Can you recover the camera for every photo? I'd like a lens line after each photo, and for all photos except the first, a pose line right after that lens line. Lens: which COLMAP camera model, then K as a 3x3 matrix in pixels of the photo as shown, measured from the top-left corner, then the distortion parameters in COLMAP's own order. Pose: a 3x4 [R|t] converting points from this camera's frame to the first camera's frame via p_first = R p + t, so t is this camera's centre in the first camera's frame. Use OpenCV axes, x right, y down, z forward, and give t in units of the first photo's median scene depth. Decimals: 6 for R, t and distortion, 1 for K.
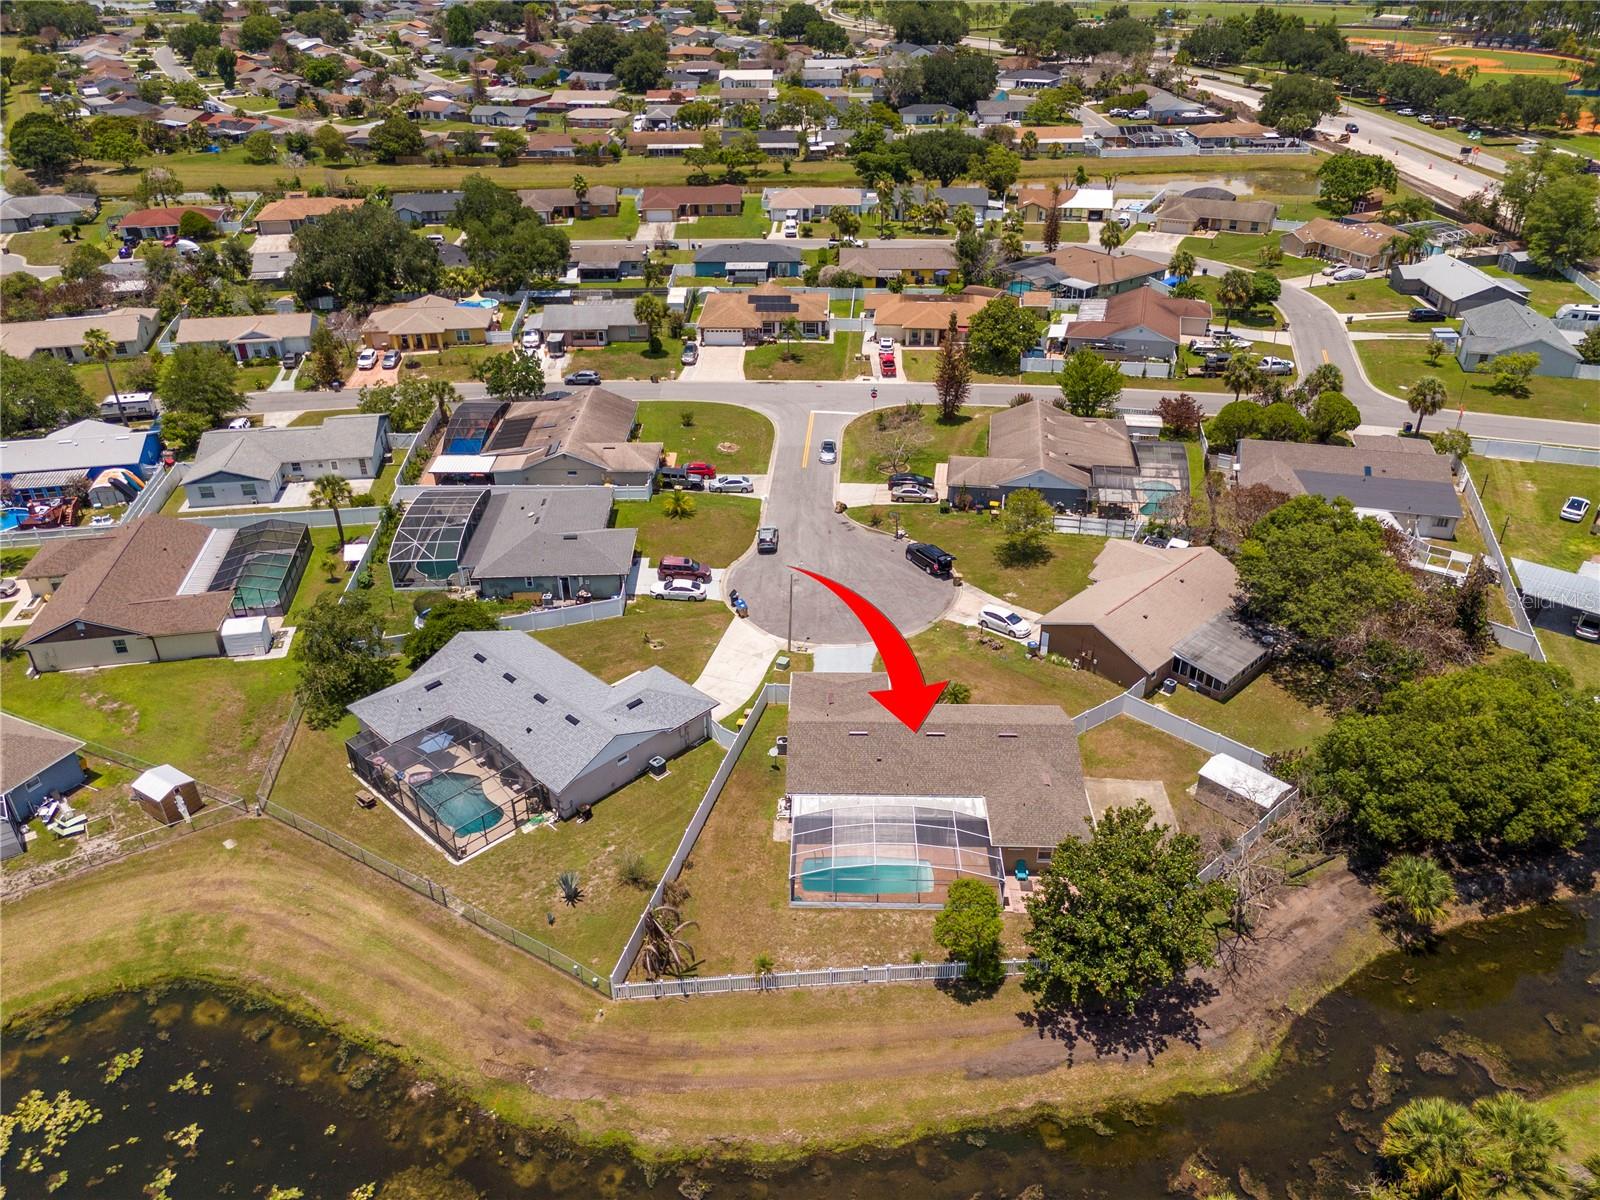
lens RADIAL K [[1181.2, 0, 800.1], [0, 1181.2, 599.6], [0, 0, 1]] dist [0.062222, -0.053352]
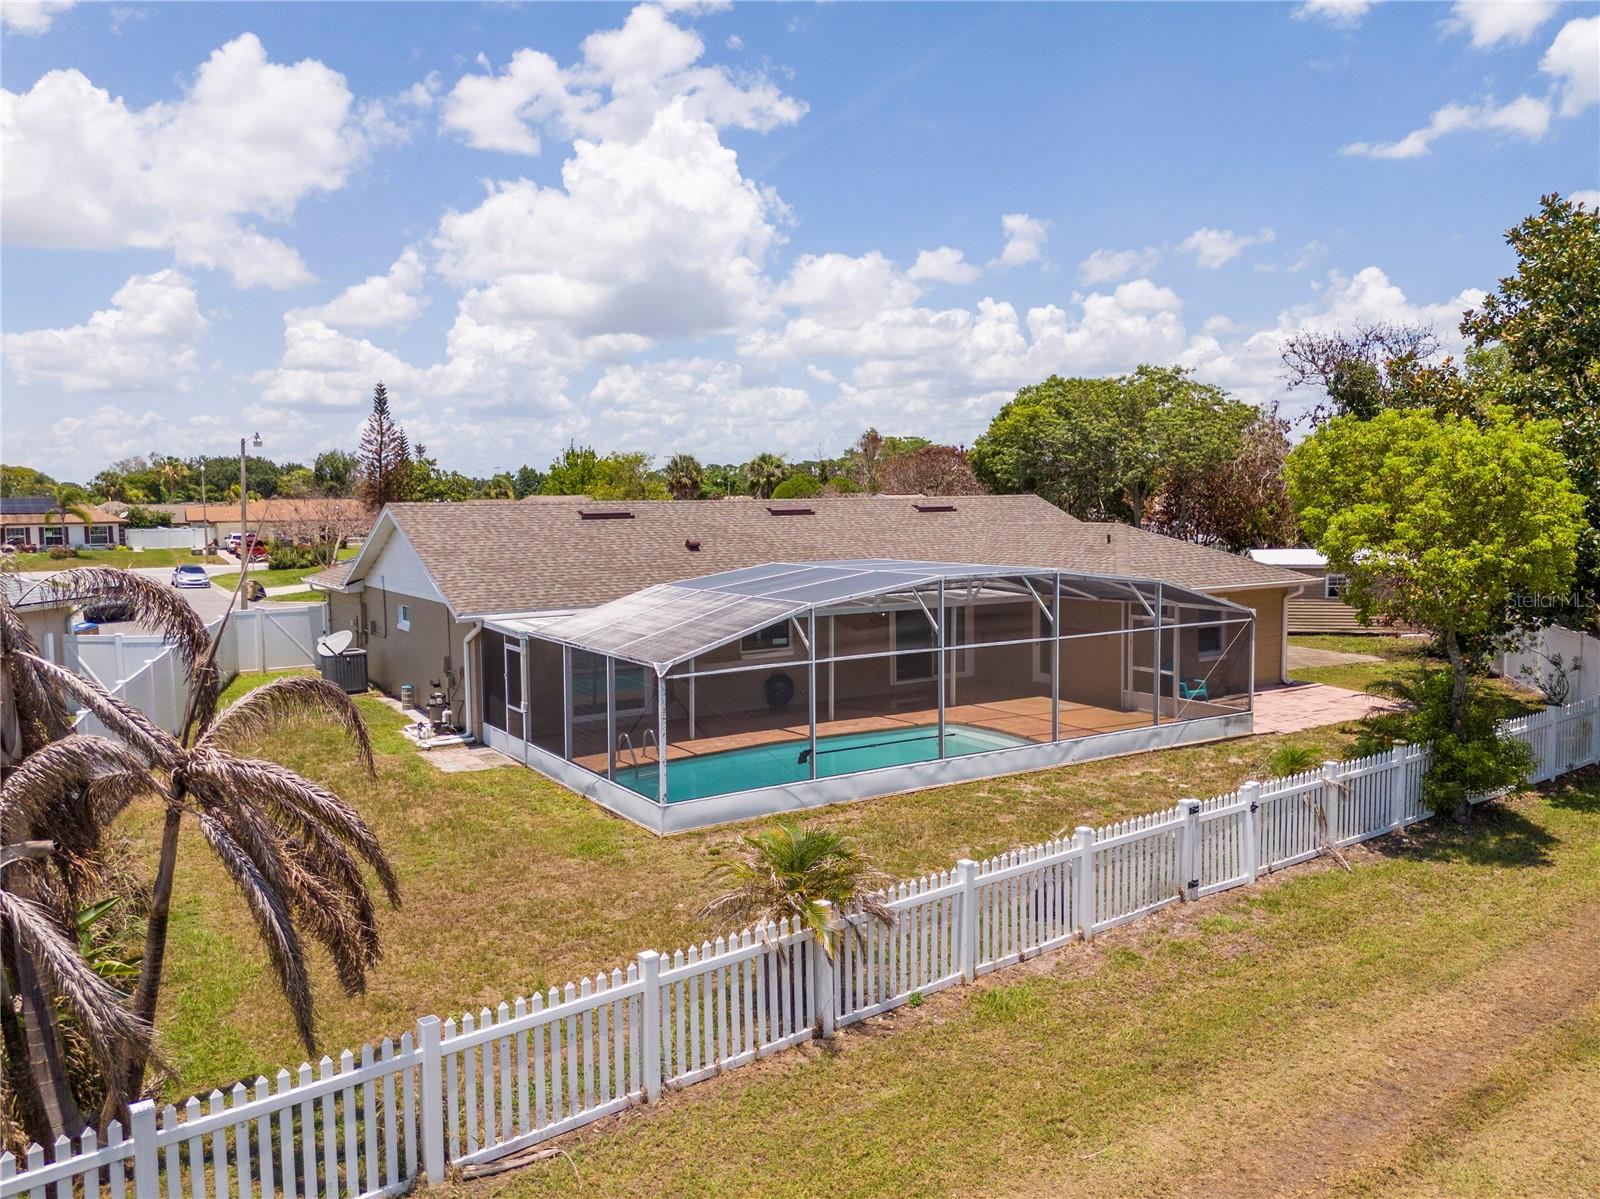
lens RADIAL K [[1181.2, 0, 804.3], [0, 1181.2, 612.9], [0, 0, 1]] dist [0.062222, -0.053352]
pose [[0.830818, -0.046689, 0.554582, -0.100670], [0.278438, 0.897671, -0.341555, 0.271848], [-0.481886, 0.438186, 0.758801, 0.696405]]
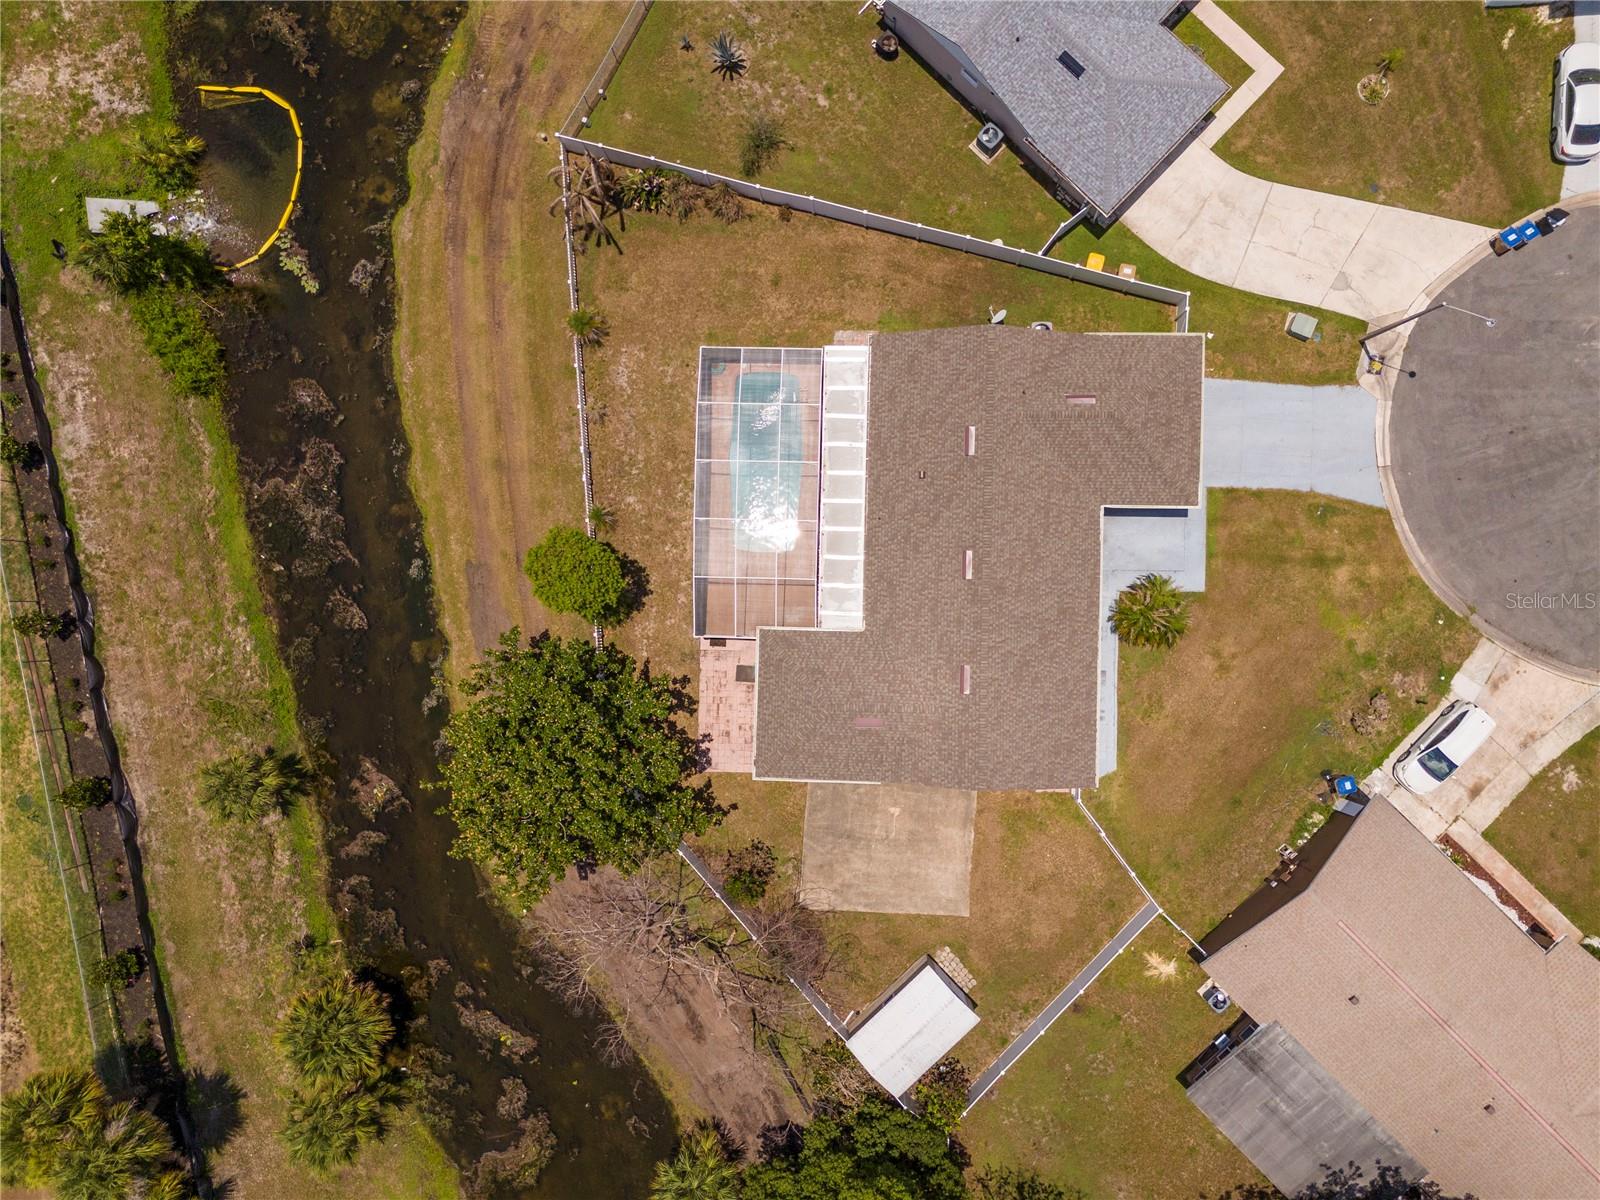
lens RADIAL K [[1181.2, 0, 796.7], [0, 1181.2, 605.4], [0, 0, 1]] dist [0.062222, -0.053352]
pose [[0.007288, 0.999973, -0.001212, 0.133429], [-0.458359, 0.004417, 0.888756, -0.387737], [0.888737, -0.005921, 0.458378, 0.619238]]
